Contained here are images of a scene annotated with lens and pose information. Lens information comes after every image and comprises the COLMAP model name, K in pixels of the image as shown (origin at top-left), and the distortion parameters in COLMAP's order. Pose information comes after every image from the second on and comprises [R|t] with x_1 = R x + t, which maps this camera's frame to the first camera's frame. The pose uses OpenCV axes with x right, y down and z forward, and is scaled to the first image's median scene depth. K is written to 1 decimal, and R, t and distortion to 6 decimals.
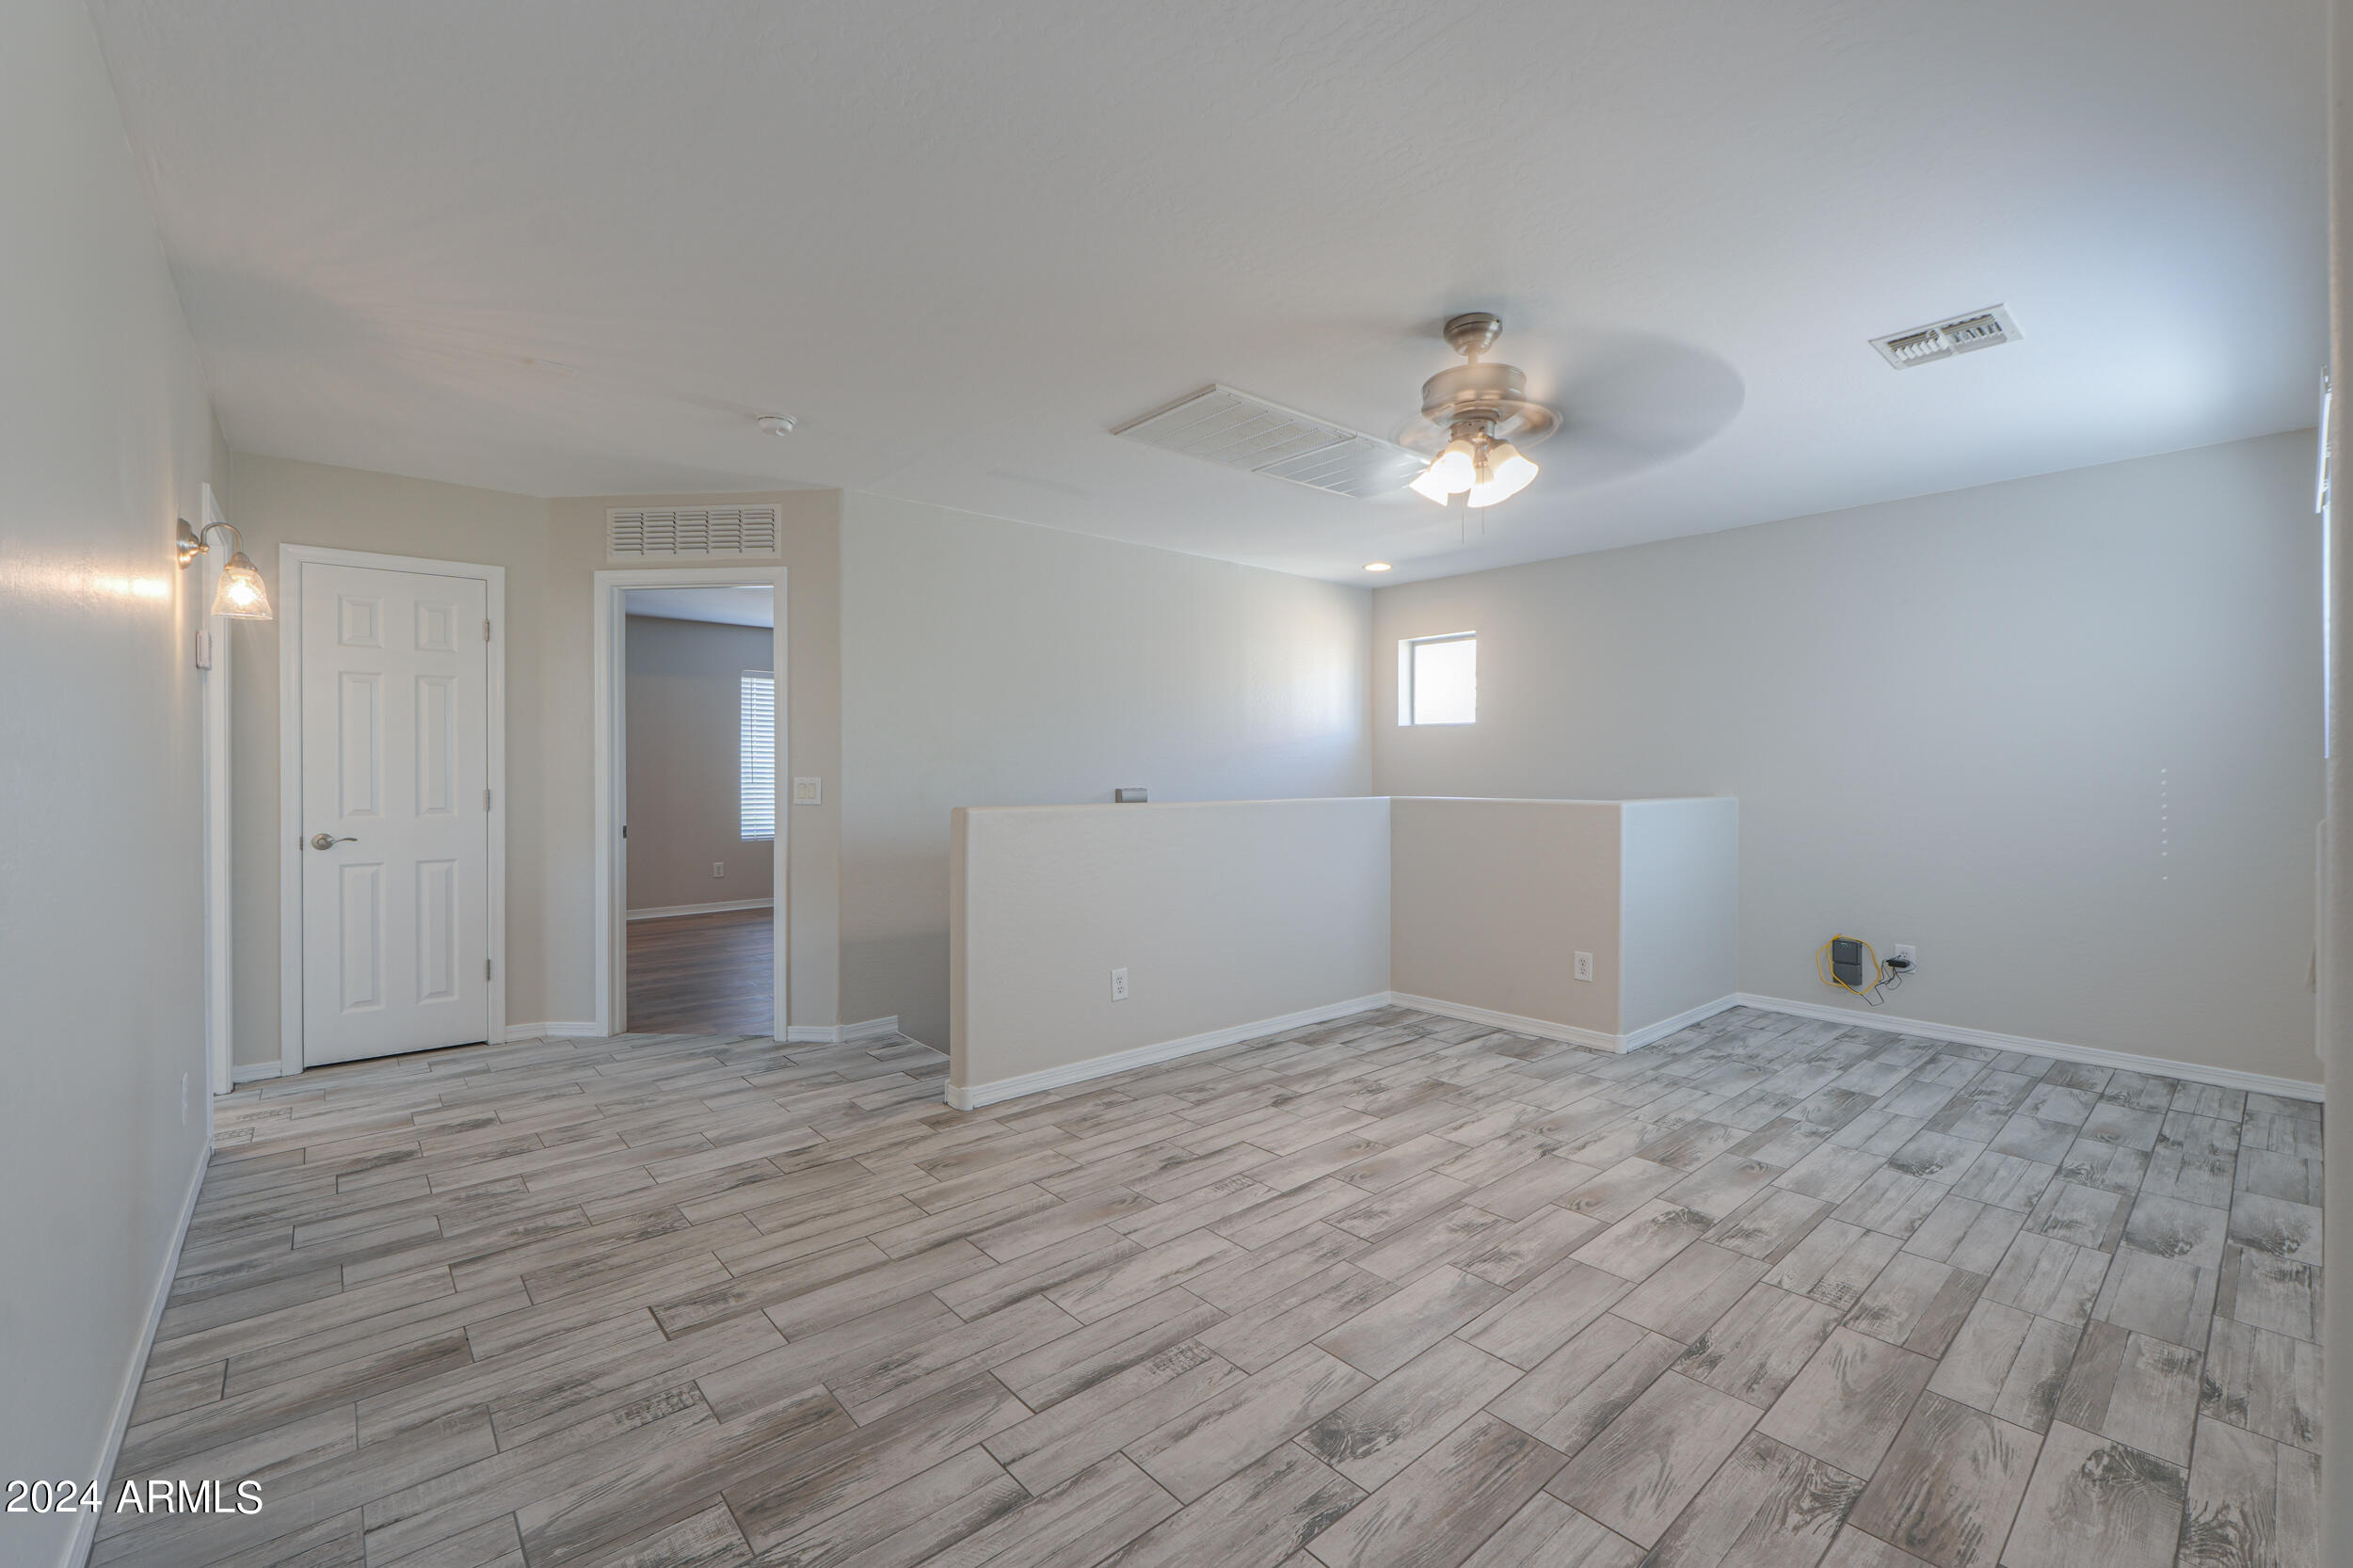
lens RADIAL K [[970.9, 0, 1184.9], [0, 970.9, 745.4], [0, 0, 1]] dist [0.001270, 0.000114]
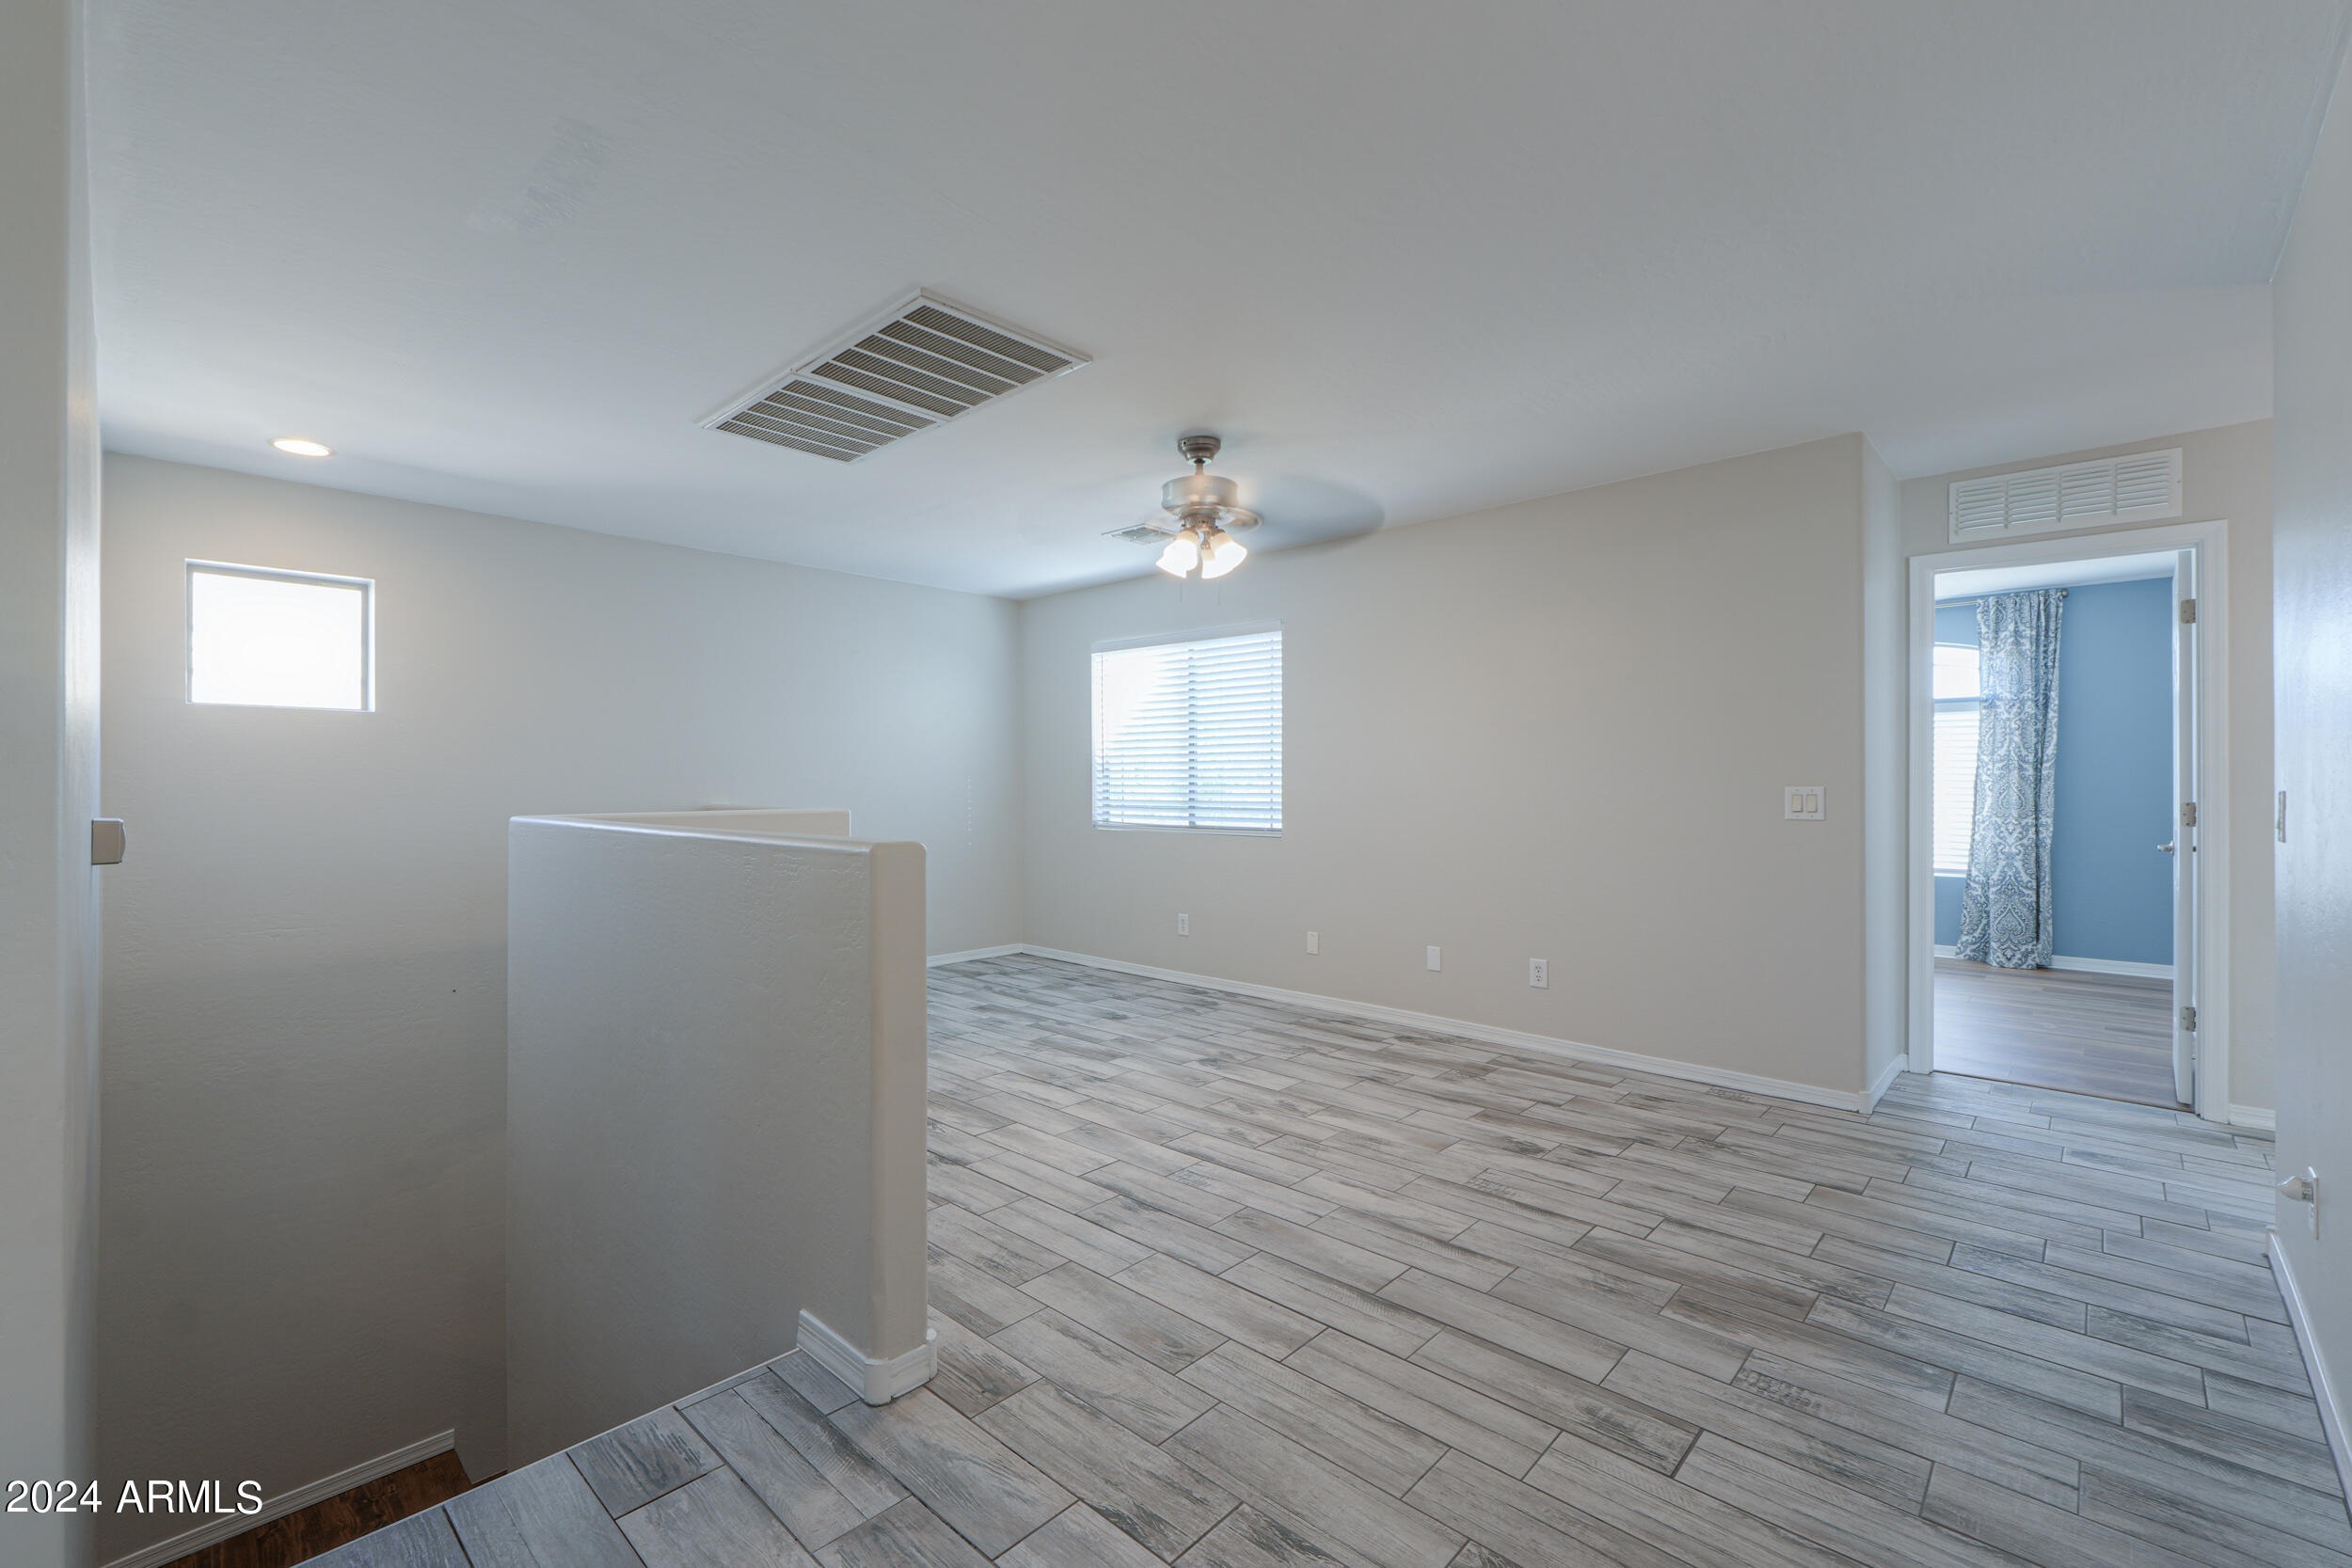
lens RADIAL K [[1007.3, 0, 1176.8], [0, 1007.3, 778.7], [0, 0, 1]] dist [0.001938, 0.000418]
pose [[-0.098109, 0.002199, 0.995173, -1.215672], [-0.027447, 0.999611, -0.004915, 0.053424], [-0.994797, -0.027796, -0.098010, 1.388919]]
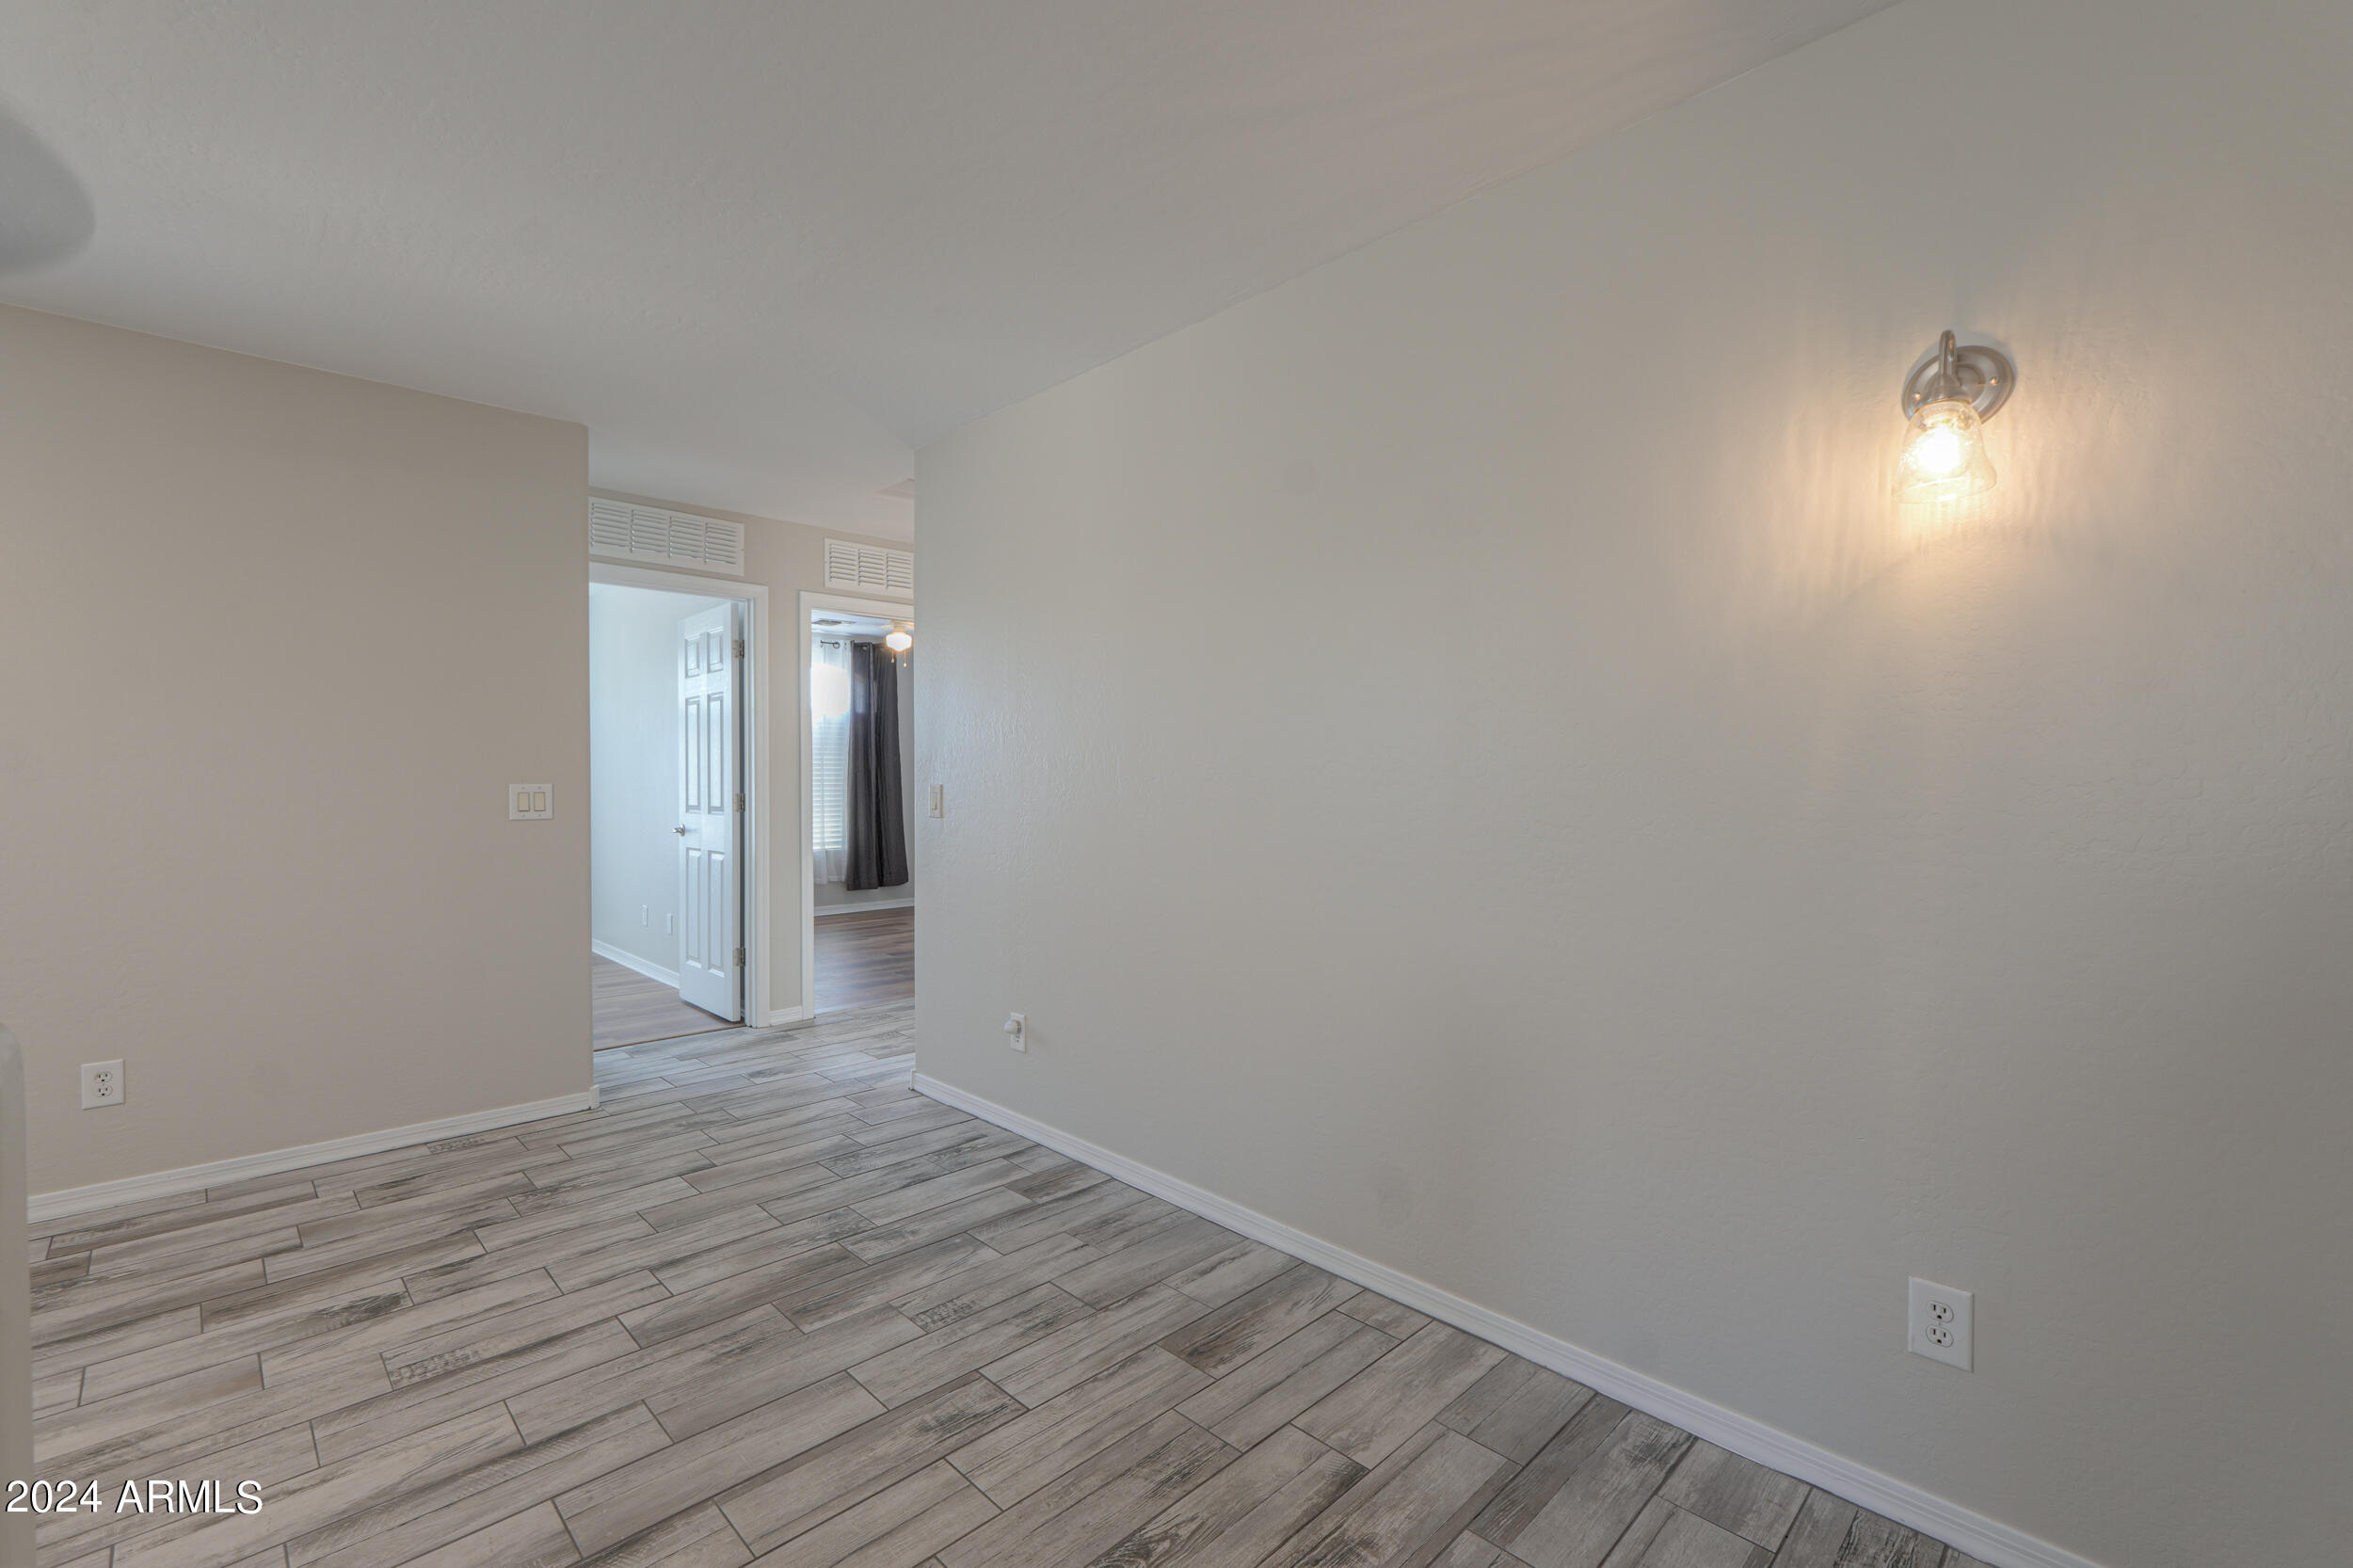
lens RADIAL K [[997.9, 0, 1168.4], [0, 997.9, 781.7], [0, 0, 1]] dist [-0.001620, 0.000129]
pose [[-0.998873, -0.000121, -0.047455, -0.595833], [0.000884, 0.999776, -0.021156, 0.059836], [0.047446, -0.021174, -0.998649, 1.760654]]
